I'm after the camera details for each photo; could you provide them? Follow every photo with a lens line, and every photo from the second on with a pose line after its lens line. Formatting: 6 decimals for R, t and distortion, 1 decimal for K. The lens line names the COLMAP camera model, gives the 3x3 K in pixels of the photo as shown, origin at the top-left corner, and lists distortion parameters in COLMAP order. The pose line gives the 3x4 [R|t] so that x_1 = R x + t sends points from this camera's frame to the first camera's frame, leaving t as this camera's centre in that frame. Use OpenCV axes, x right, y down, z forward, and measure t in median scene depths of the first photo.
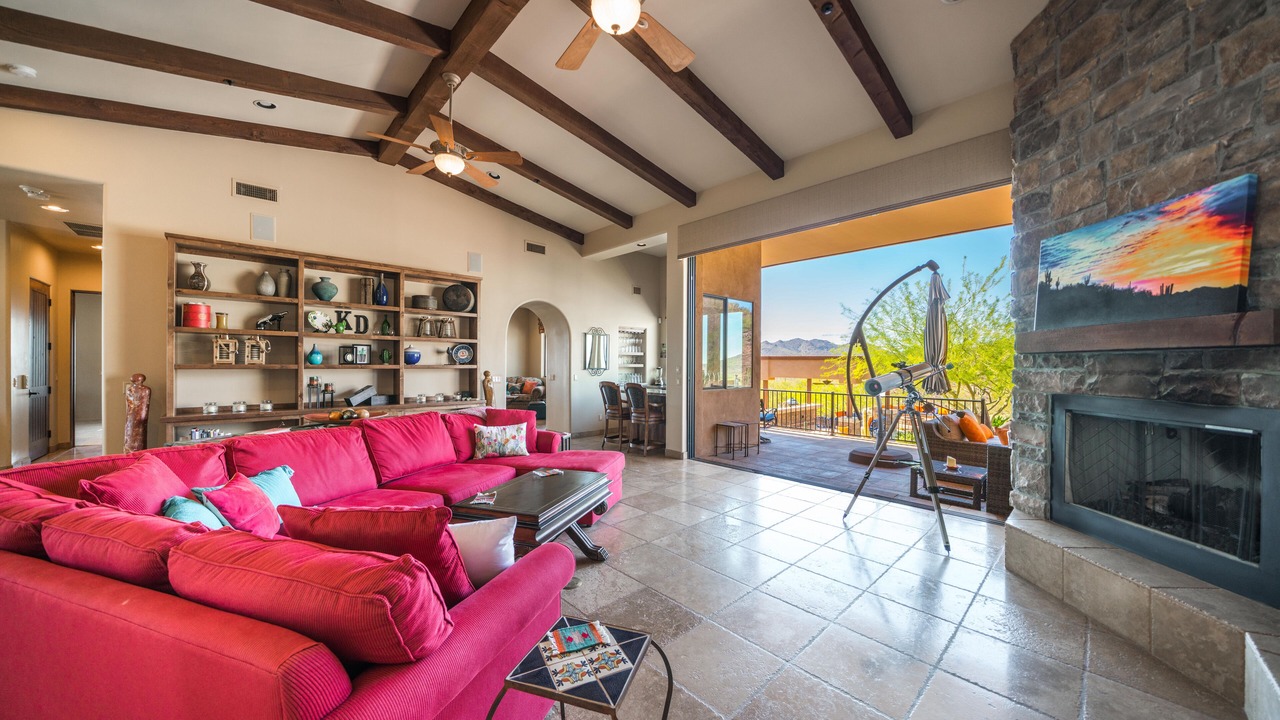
lens RADIAL K [[430.5, 0, 637.2], [0, 430.5, 362.6], [0, 0, 1]] dist [-0.000642, -0.000055]
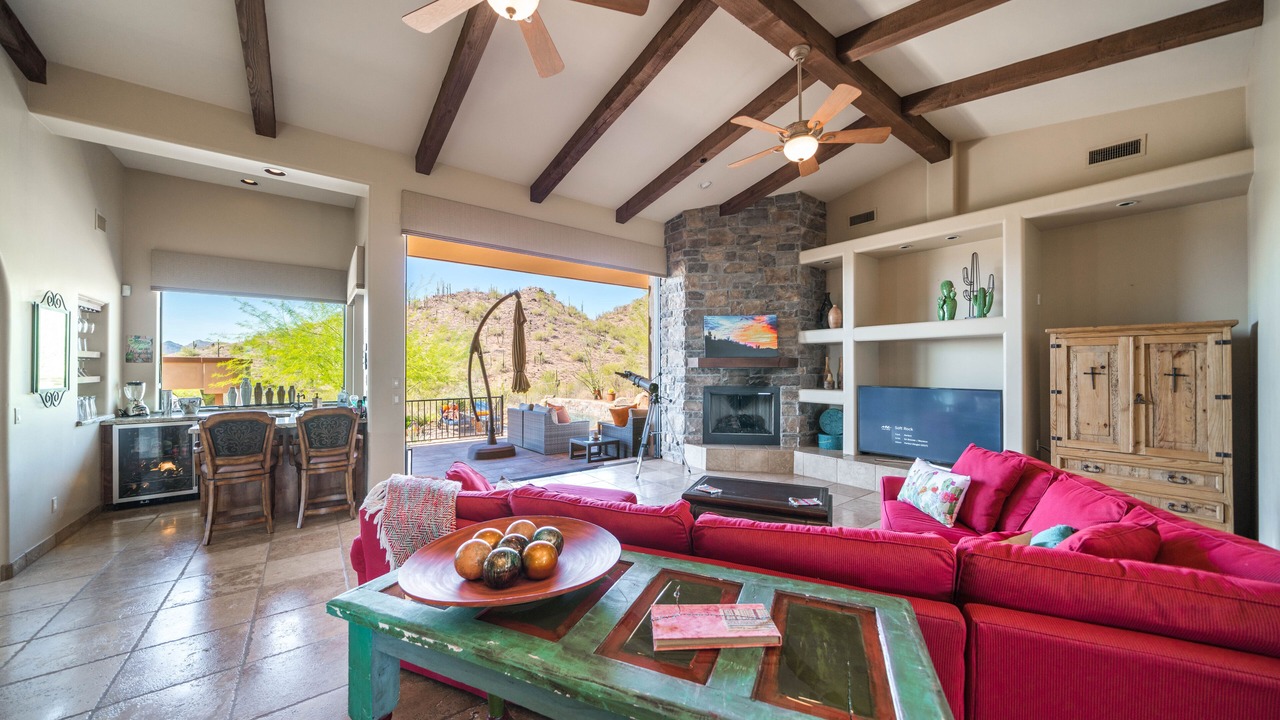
lens RADIAL K [[430.5, 0, 635.7], [0, 430.5, 359.7], [0, 0, 1]] dist [-0.000642, -0.000055]
pose [[0.107145, 0.008833, 0.994204, -1.329361], [-0.004466, 0.999955, -0.008403, -0.044582], [-0.994233, -0.003540, 0.107180, 1.172756]]
